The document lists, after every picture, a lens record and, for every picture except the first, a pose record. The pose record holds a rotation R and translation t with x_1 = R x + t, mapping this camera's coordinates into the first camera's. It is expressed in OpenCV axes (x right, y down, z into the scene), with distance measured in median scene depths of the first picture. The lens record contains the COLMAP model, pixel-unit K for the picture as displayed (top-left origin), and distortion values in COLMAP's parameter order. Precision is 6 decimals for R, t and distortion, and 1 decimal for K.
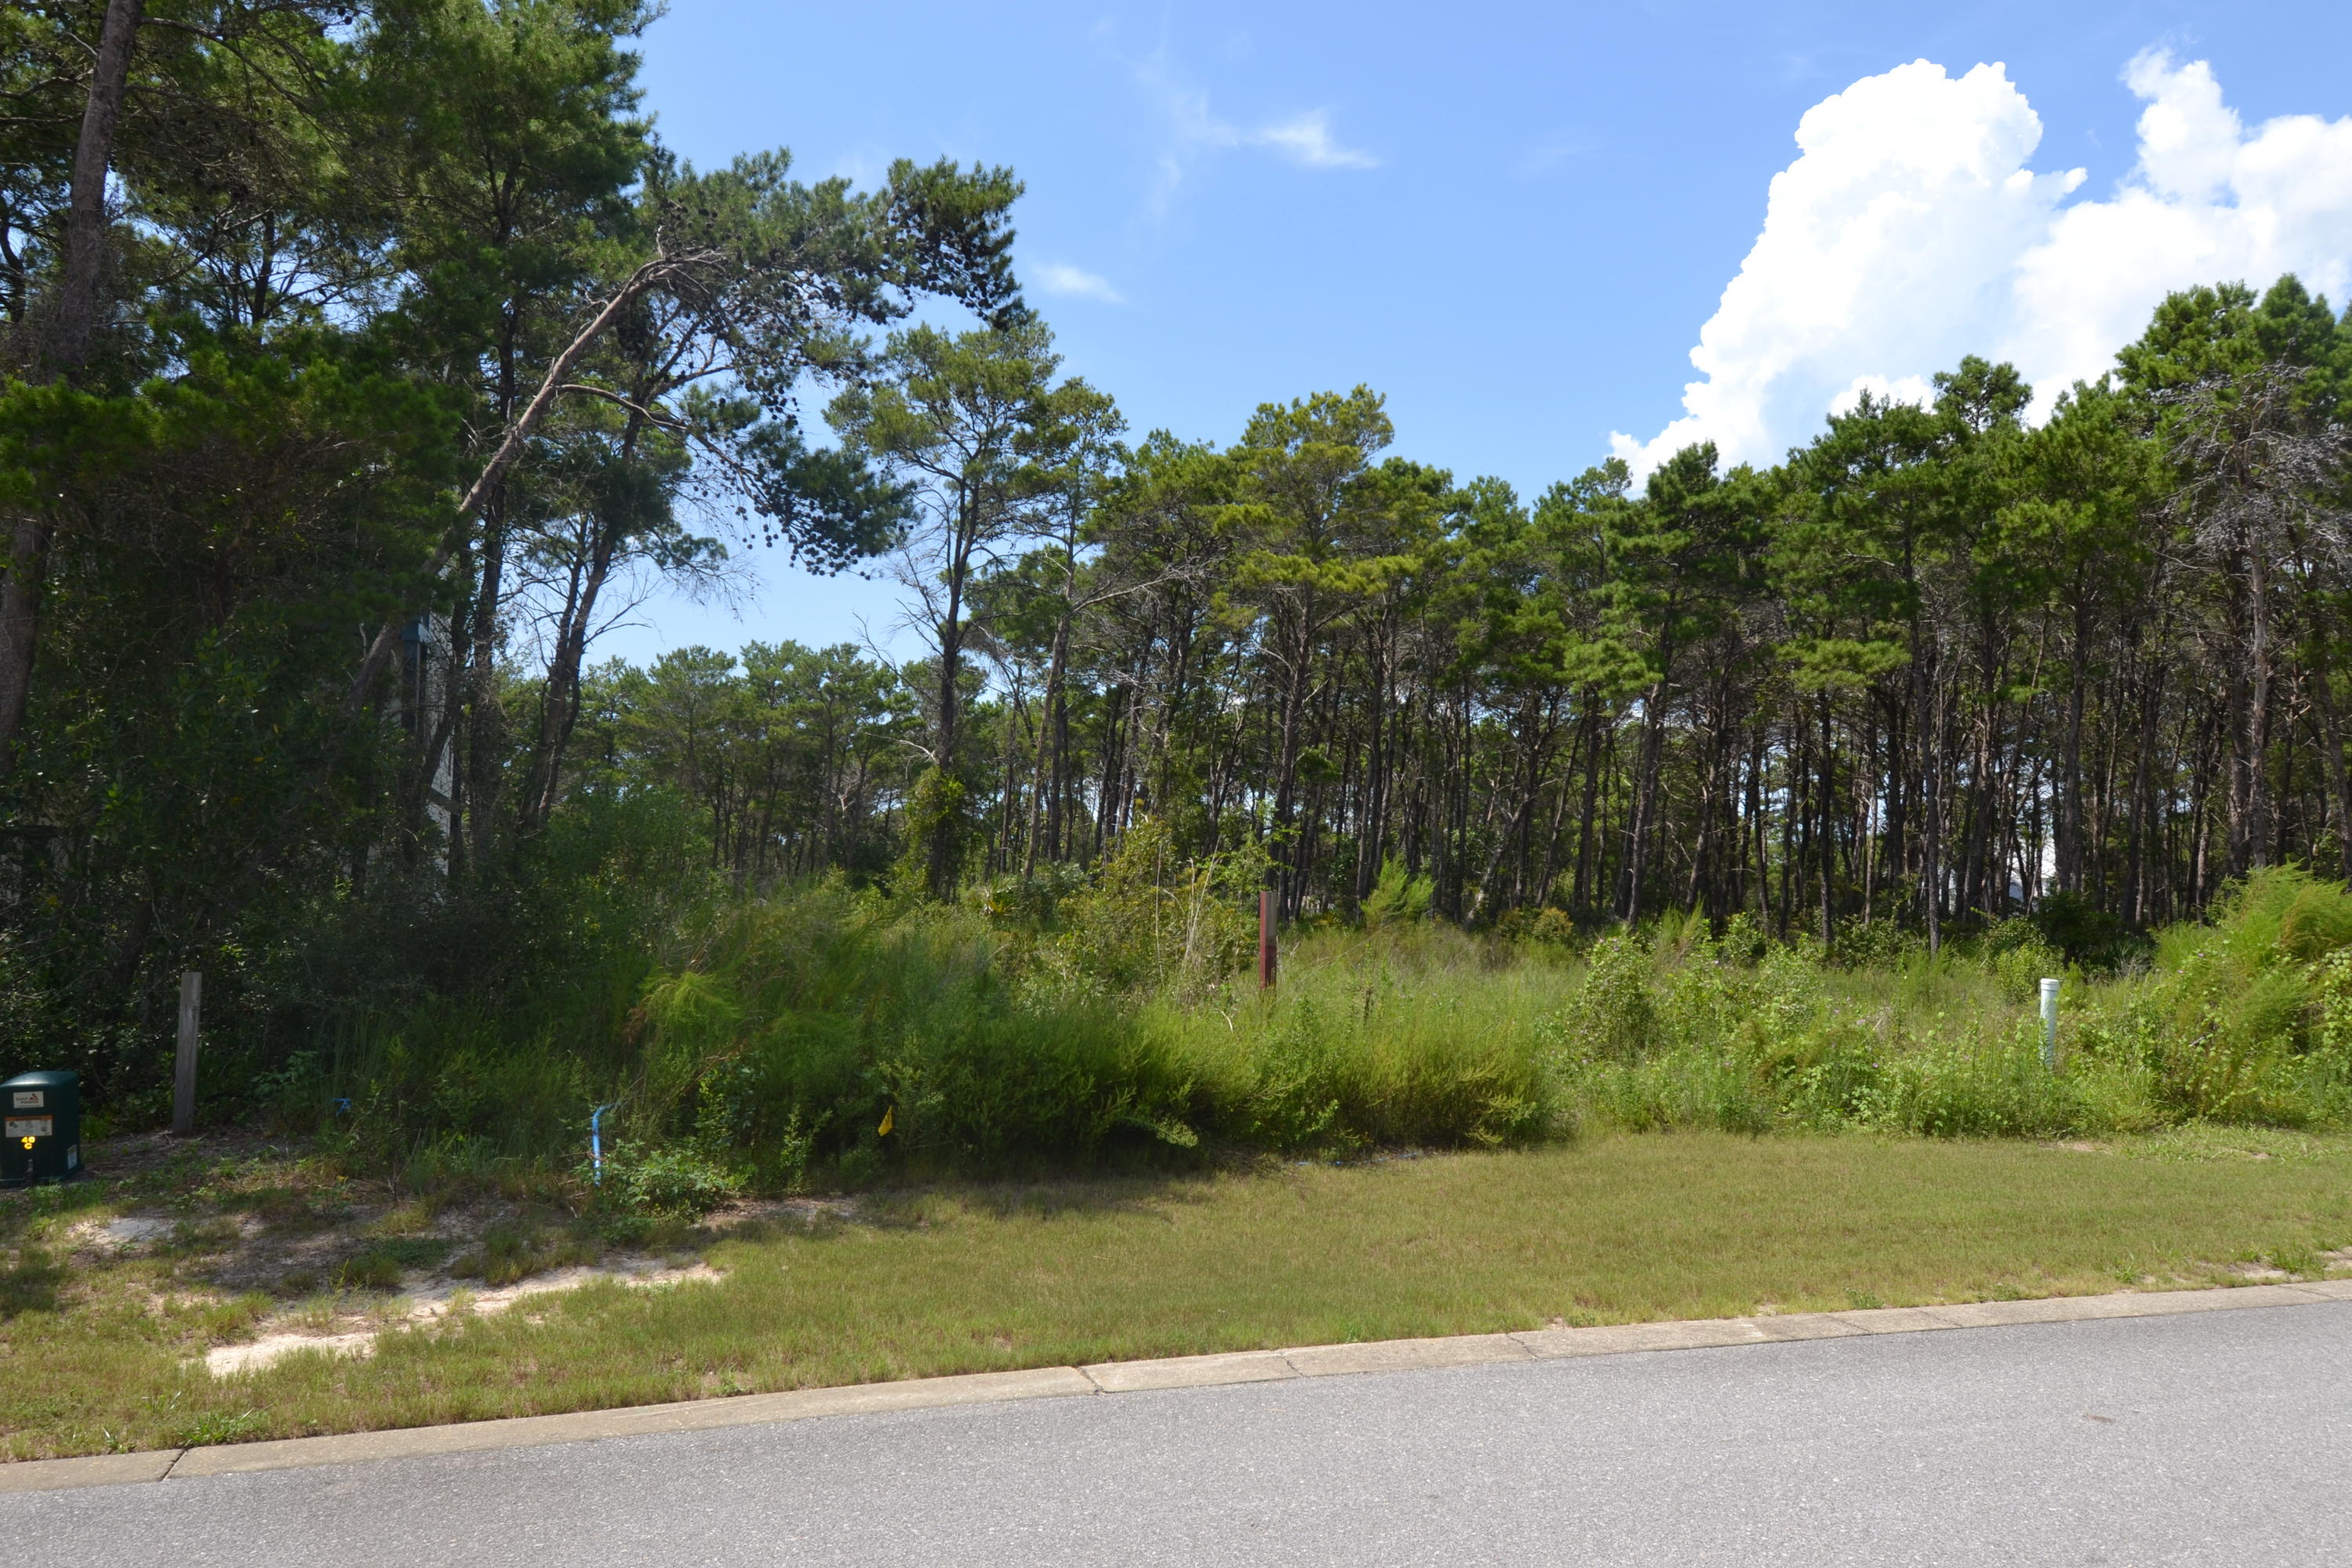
lens RADIAL K [[1639.1, 0, 1176.0], [0, 1639.1, 784.0], [0, 0, 1]] dist [0.038553, -0.004132]
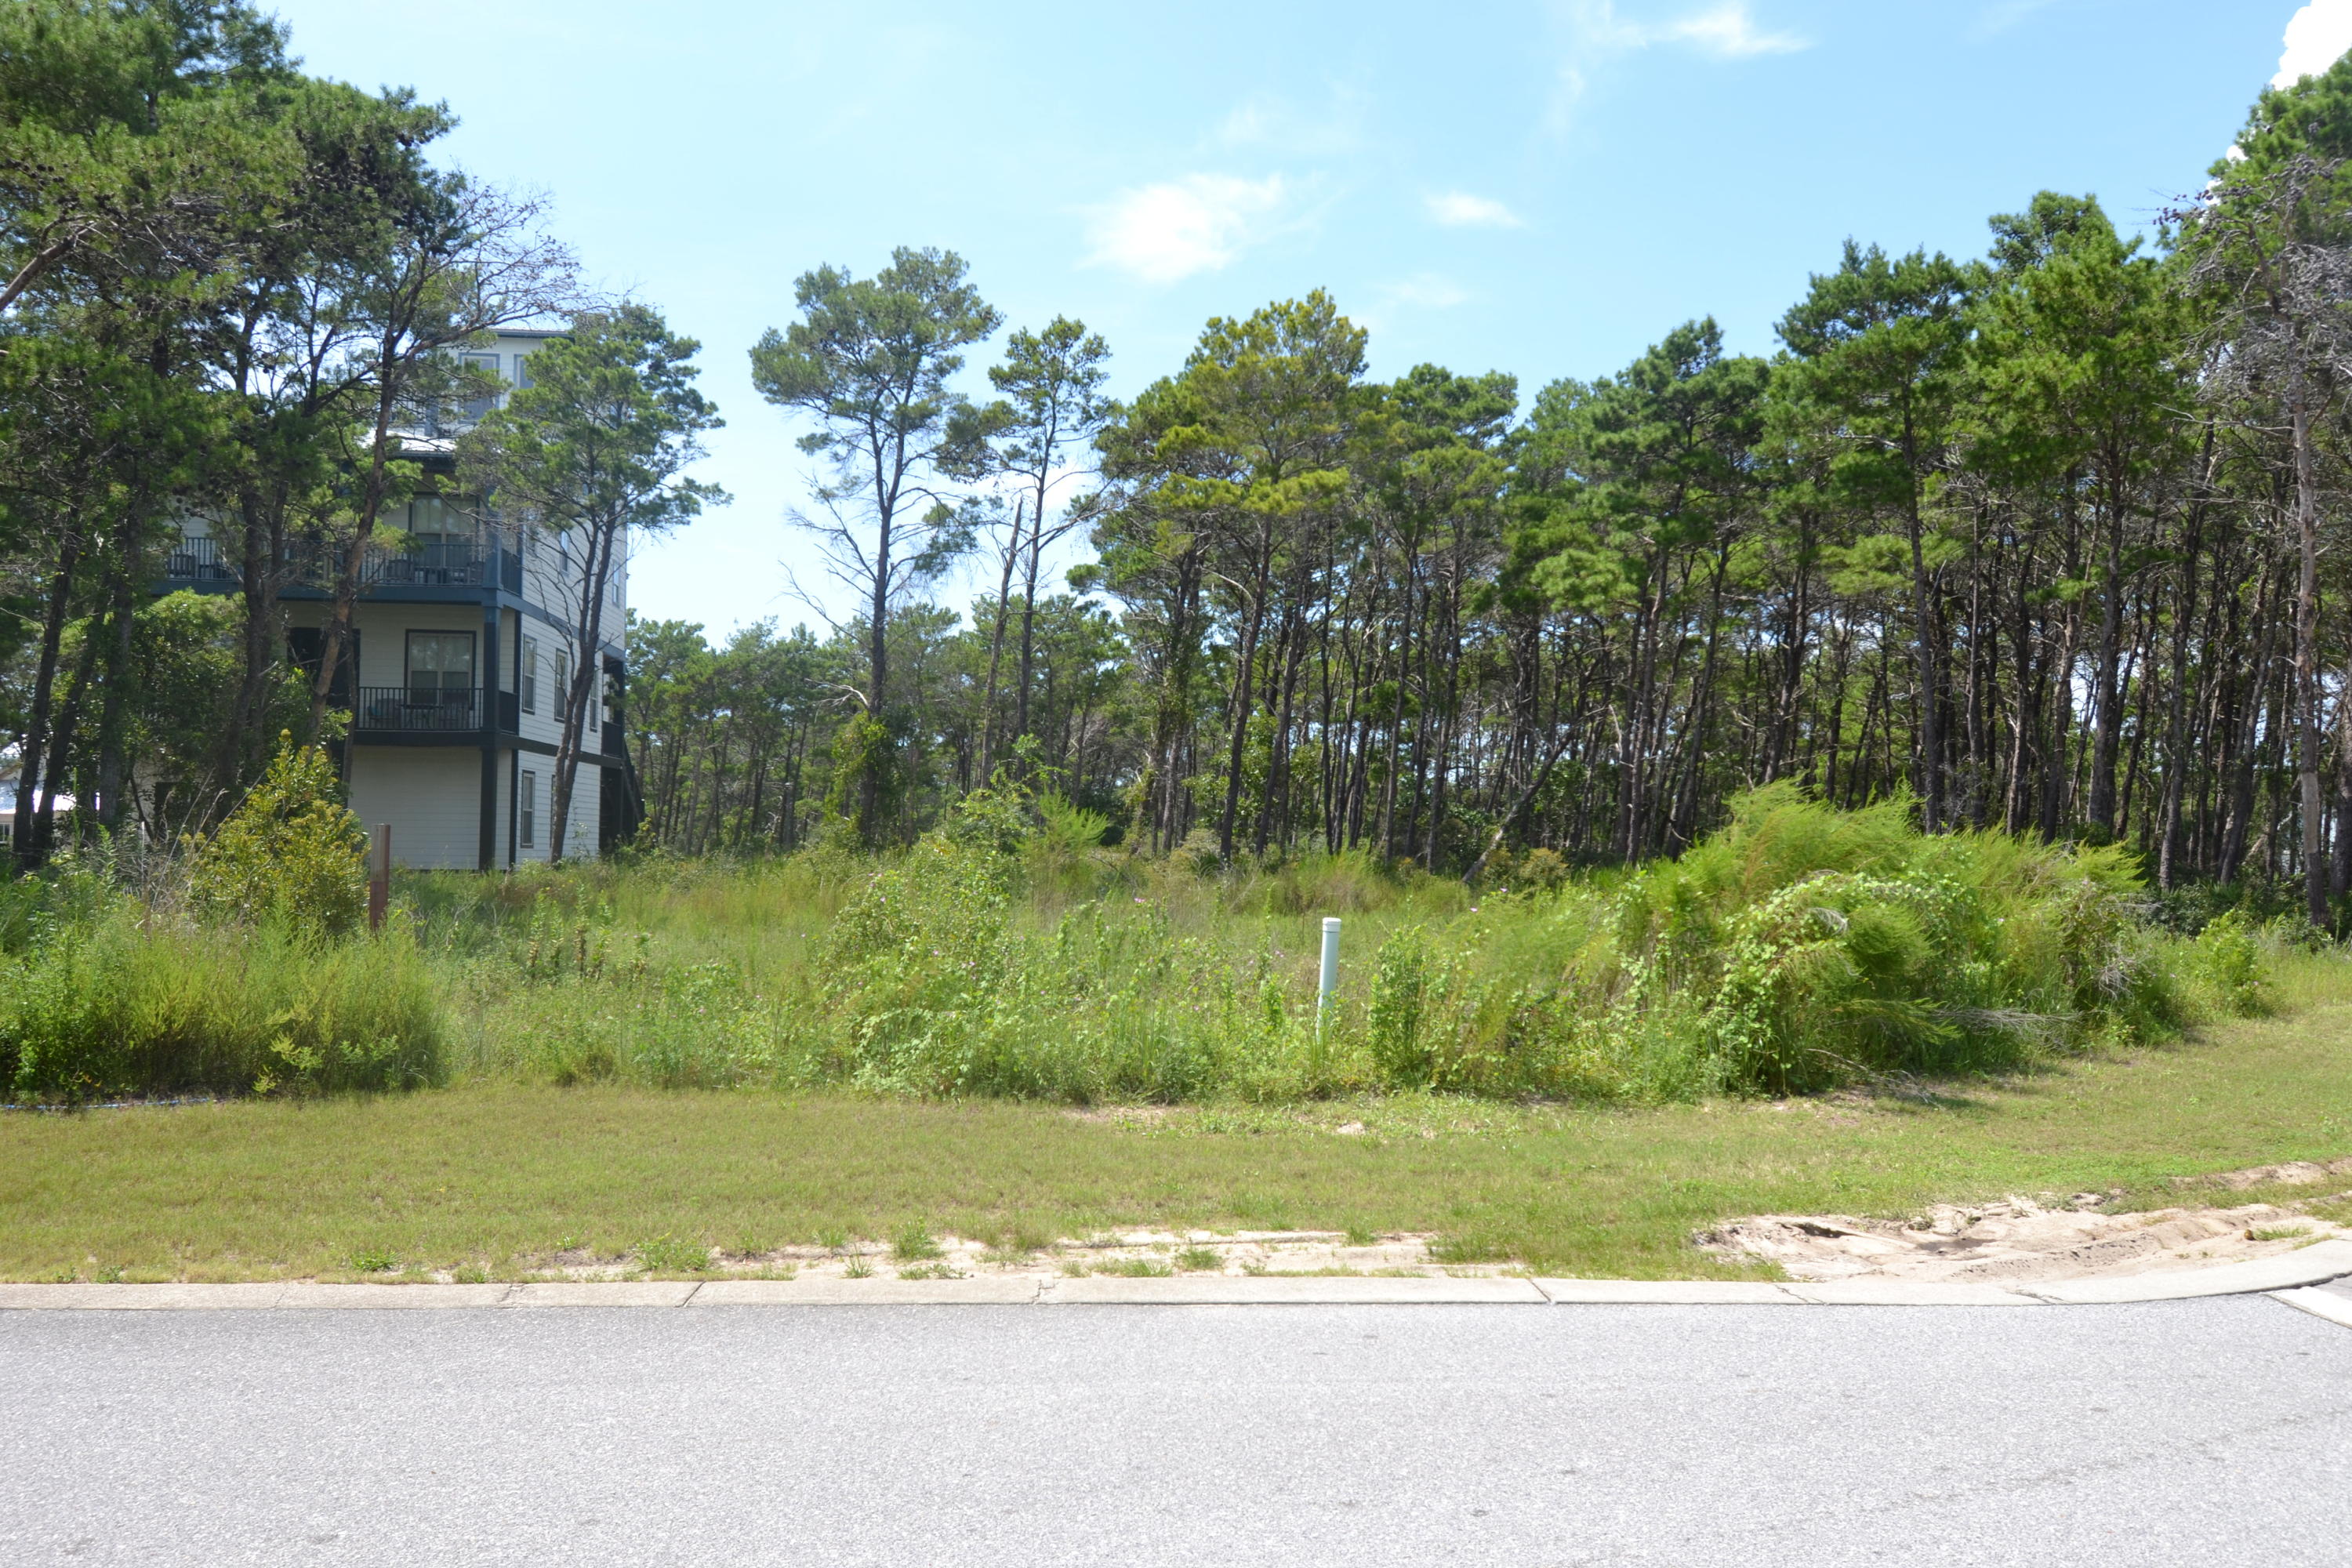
lens RADIAL K [[1639.1, 0, 1176.0], [0, 1639.1, 784.0], [0, 0, 1]] dist [0.038553, -0.004132]
pose [[0.966962, -0.014576, -0.254504, 0.273053], [0.022833, 0.999303, 0.029520, 0.008805], [0.253896, -0.034356, 0.966621, 0.068261]]
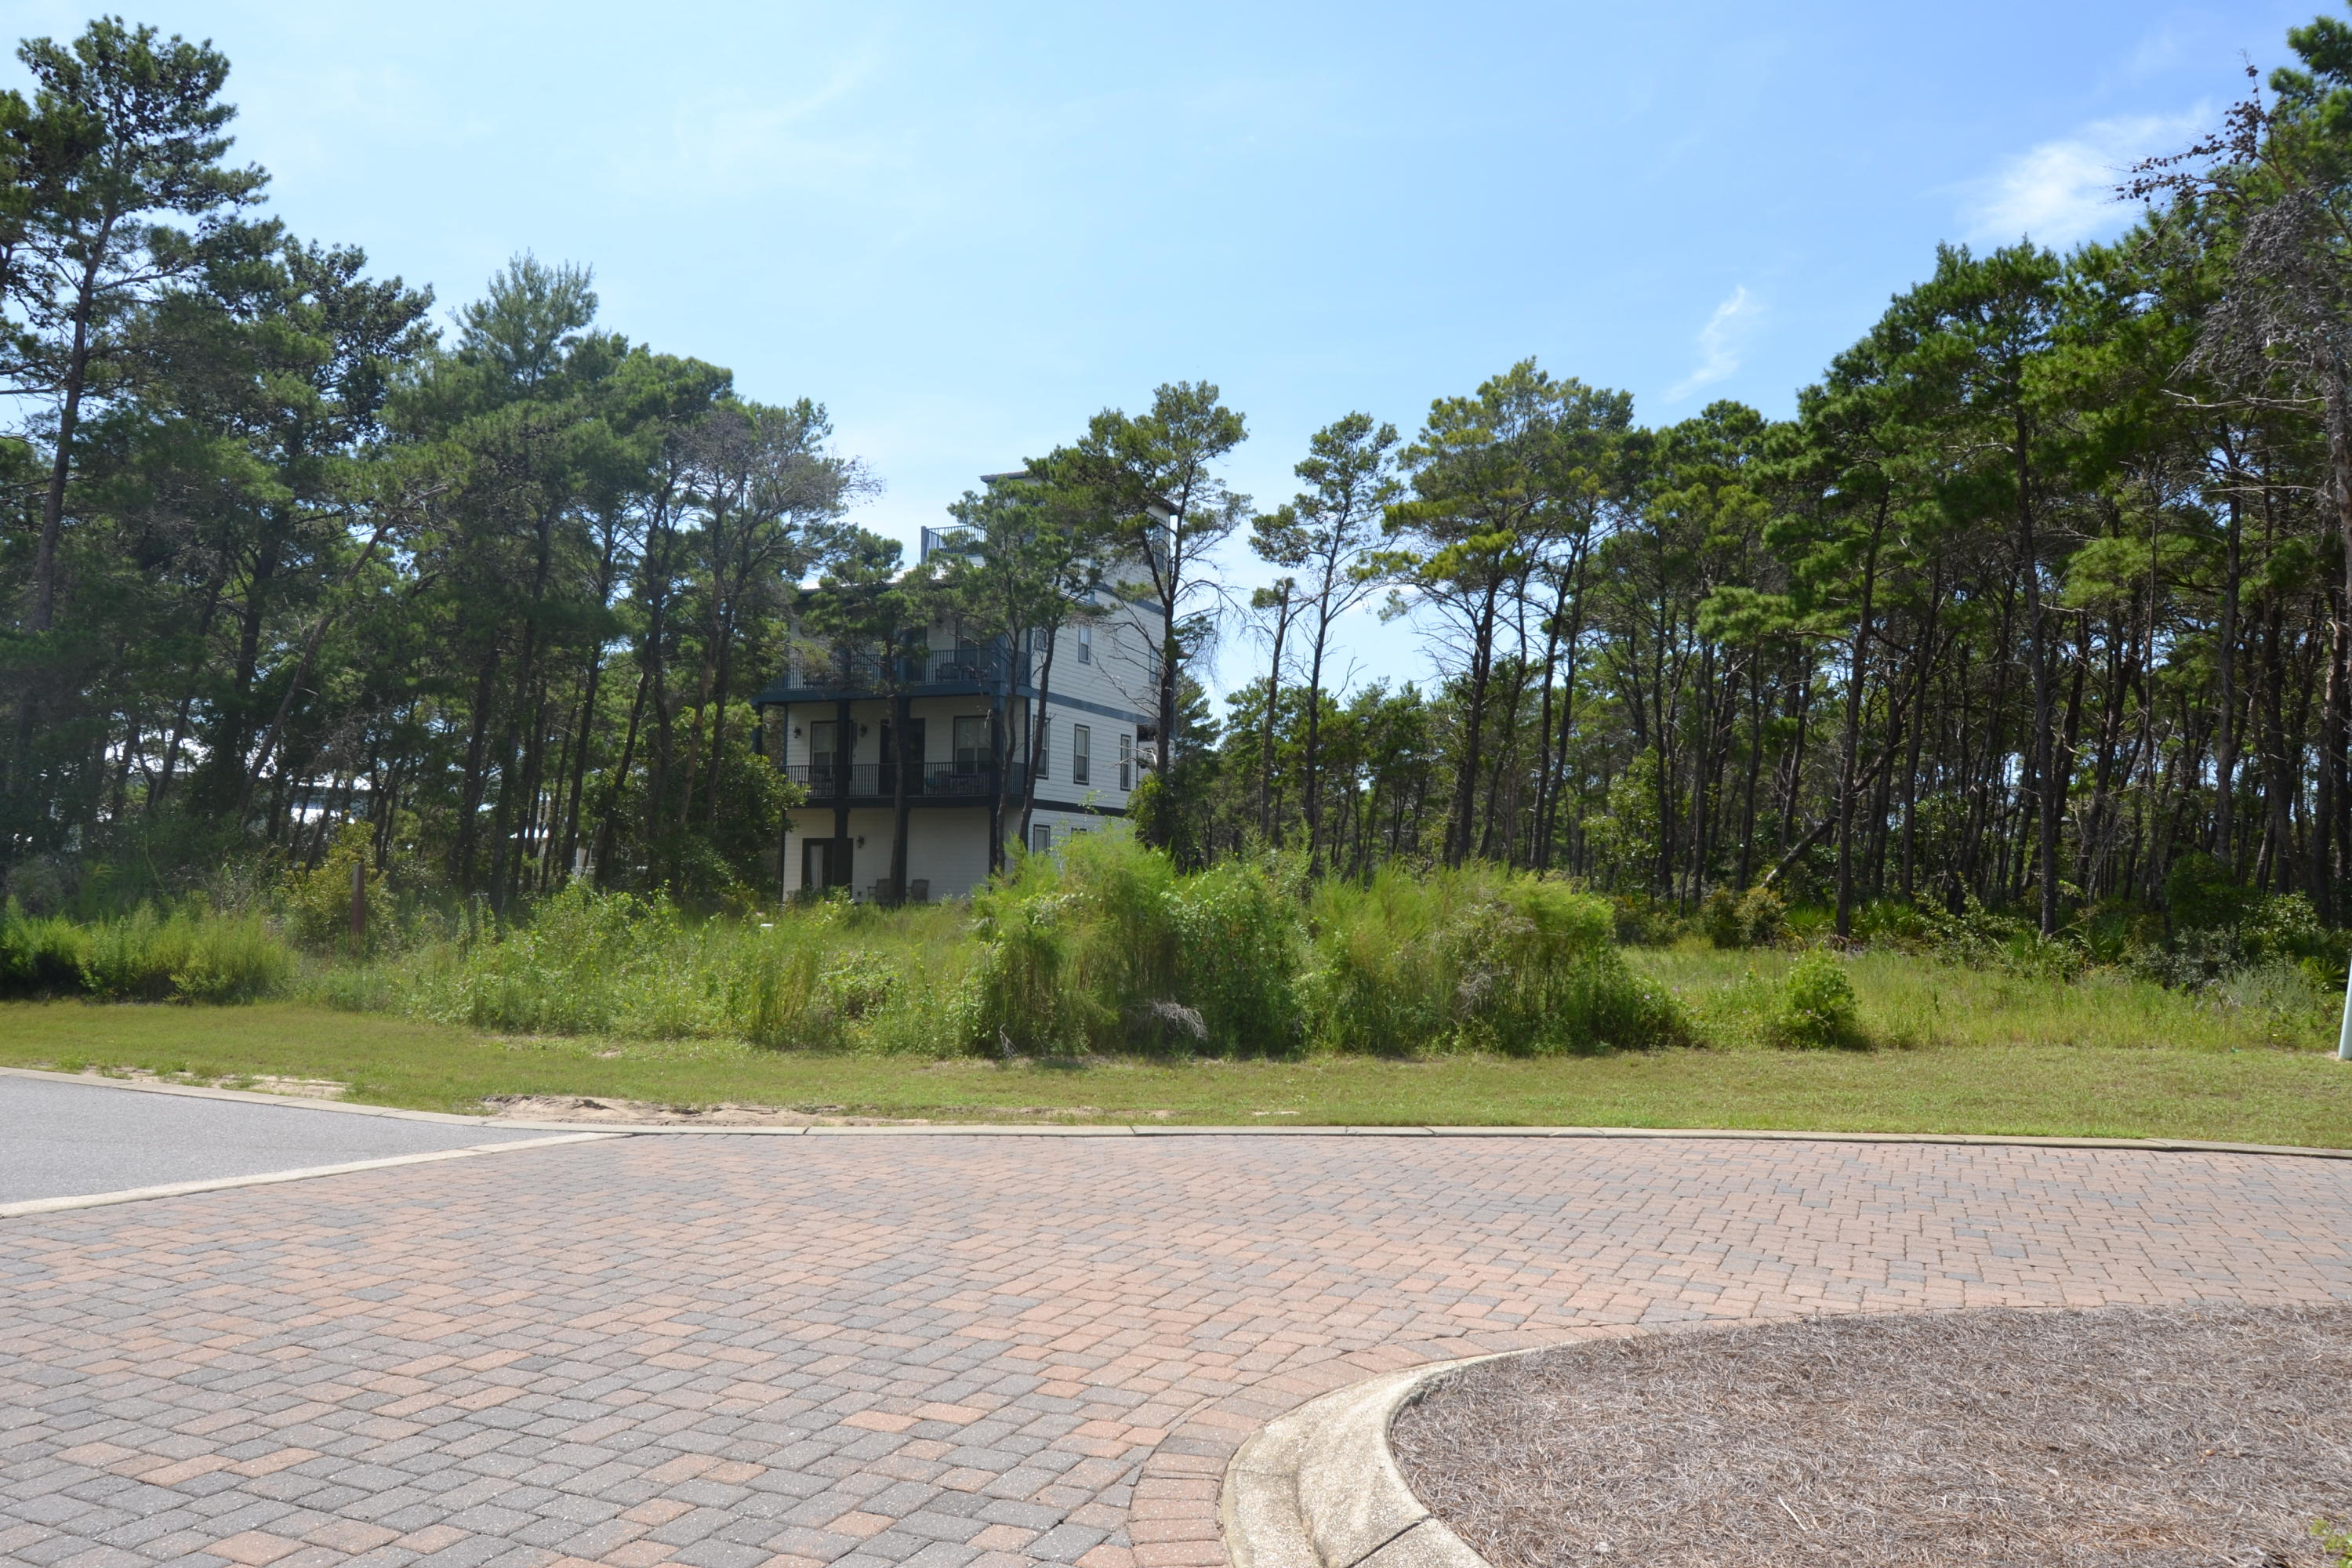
lens RADIAL K [[1639.1, 0, 1176.0], [0, 1639.1, 784.0], [0, 0, 1]] dist [0.038553, -0.004132]
pose [[0.711319, -0.049113, -0.701152, 0.659160], [0.051542, 0.998515, -0.017652, 0.020340], [0.700977, -0.023583, 0.712794, 0.138721]]
